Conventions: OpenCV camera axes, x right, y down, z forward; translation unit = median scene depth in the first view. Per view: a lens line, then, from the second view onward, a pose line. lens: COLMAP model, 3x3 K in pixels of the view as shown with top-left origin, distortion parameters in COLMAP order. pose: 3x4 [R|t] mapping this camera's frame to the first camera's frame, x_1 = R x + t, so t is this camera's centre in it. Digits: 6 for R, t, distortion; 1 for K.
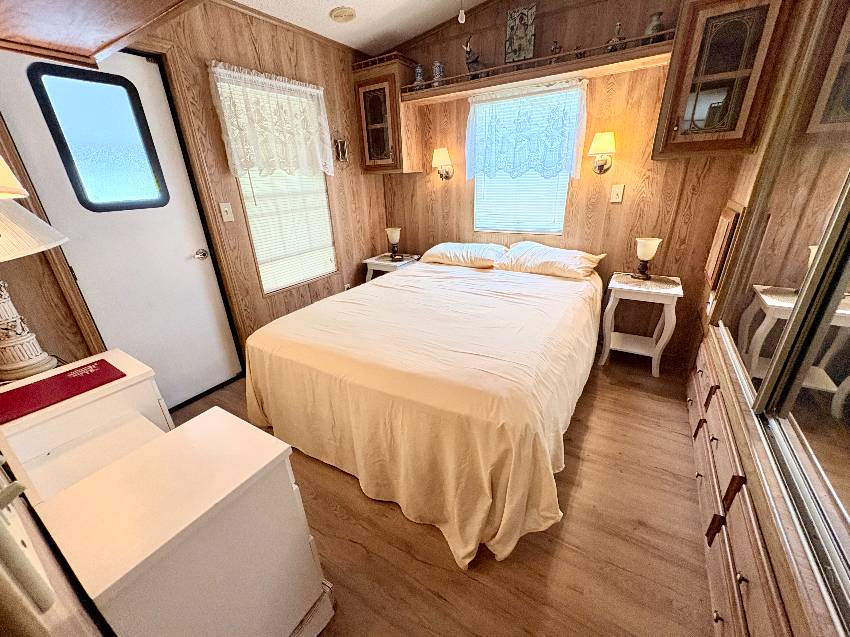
lens RADIAL K [[339.3, 0, 423.9], [0, 339.3, 318.2], [0, 0, 1]] dist [0.000023, 0.000618]
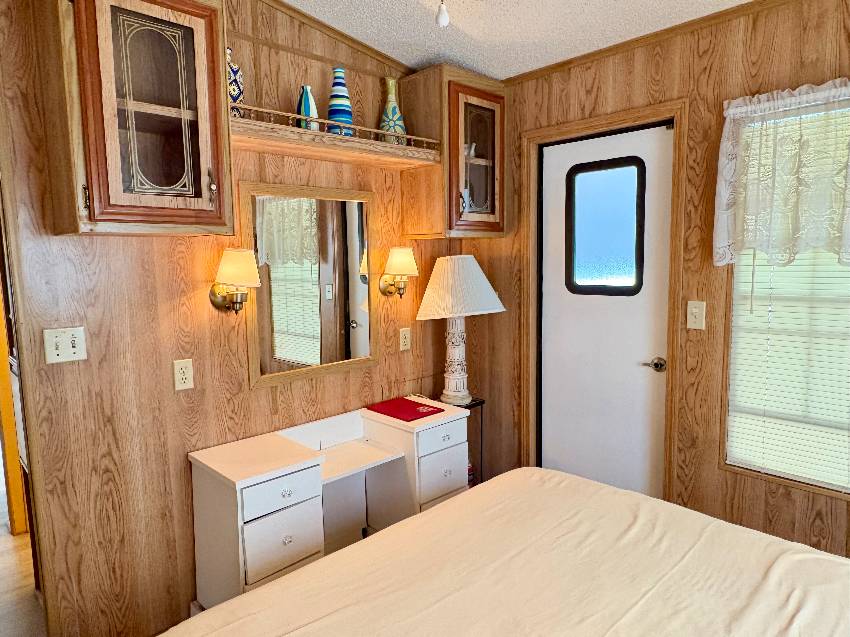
lens RADIAL K [[545.6, 0, 425.5], [0, 545.6, 321.8], [0, 0, 1]] dist [-0.001533, 0.003289]
pose [[-0.239078, 0.155680, -0.958439, 0.499208], [-0.351799, 0.906114, 0.234935, -0.345669], [0.905030, 0.393346, -0.161864, 0.677249]]
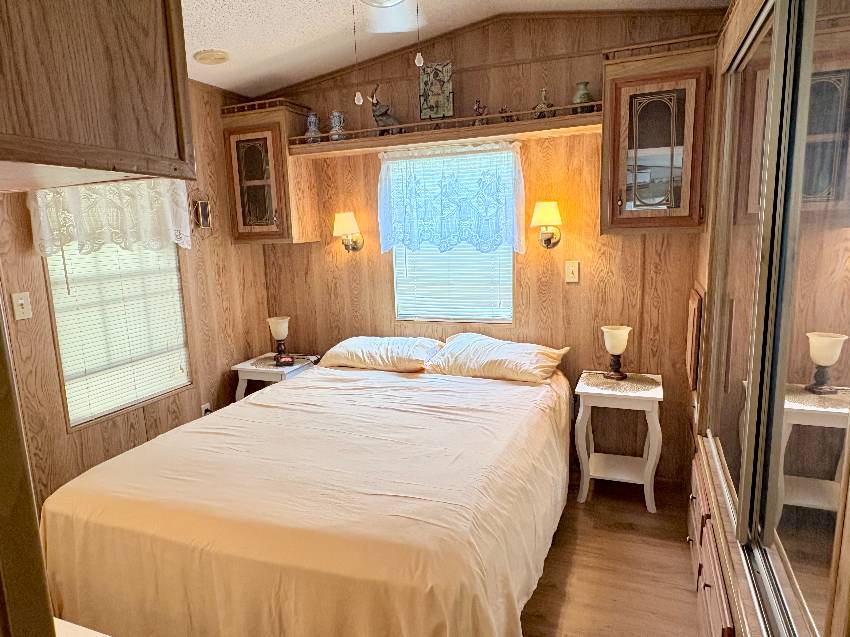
lens RADIAL K [[545.6, 0, 418.7], [0, 545.6, 321.7], [0, 0, 1]] dist [-0.001533, 0.003289]
pose [[0.986008, -0.024815, 0.164841, 0.009029], [0.061215, 0.973670, -0.219587, 0.000662], [-0.155052, 0.226605, 0.961566, -0.137042]]
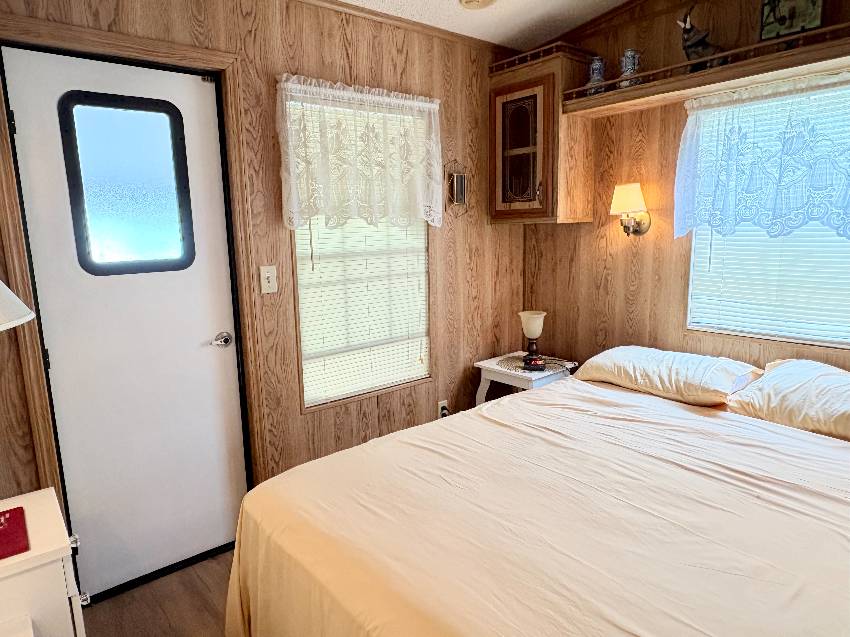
lens RADIAL K [[545.6, 0, 418.7], [0, 545.6, 319.7], [0, 0, 1]] dist [-0.001533, 0.003289]
pose [[0.947351, 0.069305, -0.312607, 0.023298], [-0.133555, 0.972841, -0.189059, -0.074281], [0.291014, 0.220855, 0.930878, 0.120248]]
